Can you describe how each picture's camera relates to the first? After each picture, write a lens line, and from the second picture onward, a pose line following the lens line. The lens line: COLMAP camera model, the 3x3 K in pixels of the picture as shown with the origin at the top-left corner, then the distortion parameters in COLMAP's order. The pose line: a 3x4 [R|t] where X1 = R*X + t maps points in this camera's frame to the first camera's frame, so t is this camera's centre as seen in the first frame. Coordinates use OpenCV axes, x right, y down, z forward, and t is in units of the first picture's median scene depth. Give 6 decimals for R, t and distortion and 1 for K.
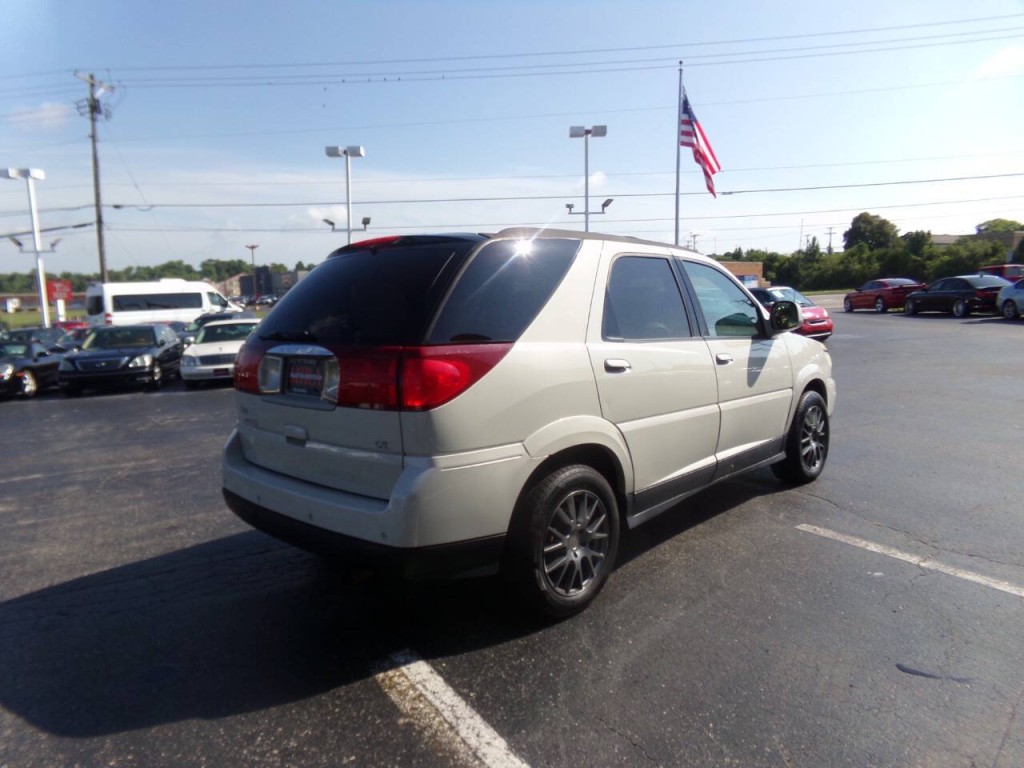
lens RADIAL K [[699.5, 0, 499.0], [0, 699.5, 405.5], [0, 0, 1]] dist [-0.051192, 0.073972]
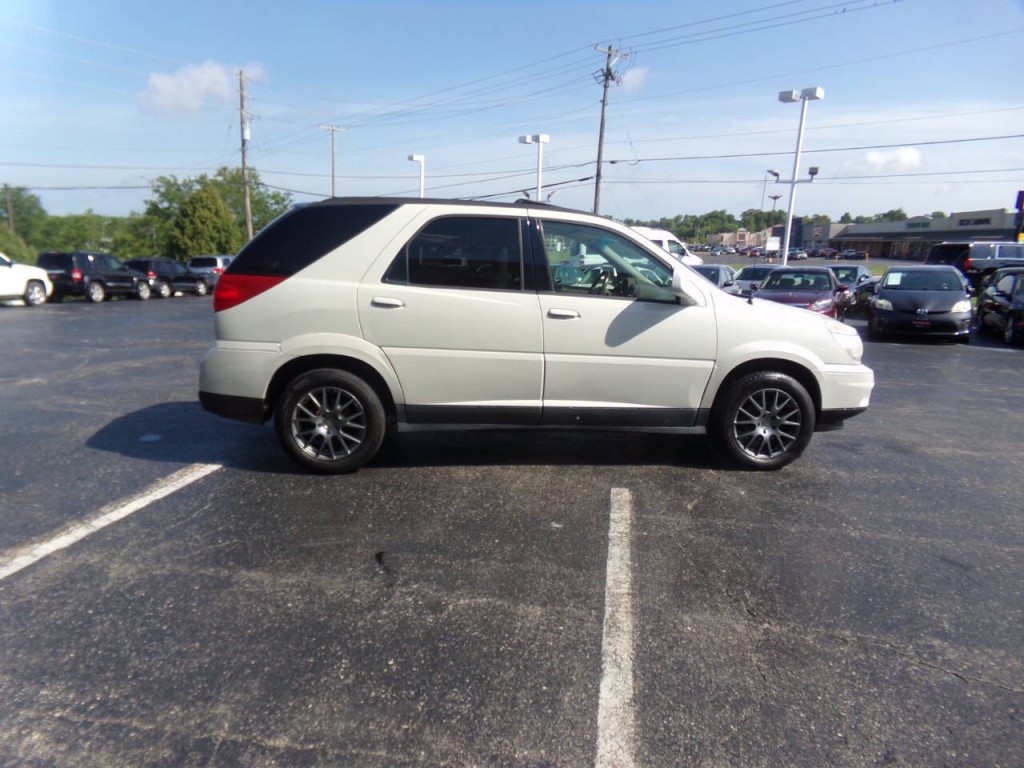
lens RADIAL K [[699.5, 0, 499.0], [0, 699.5, 405.5], [0, 0, 1]] dist [-0.051192, 0.073972]
pose [[0.748850, 0.186577, -0.635934, 1.103670], [-0.143174, 0.982439, 0.119642, -0.050418], [0.647089, 0.001455, 0.762413, 0.133701]]
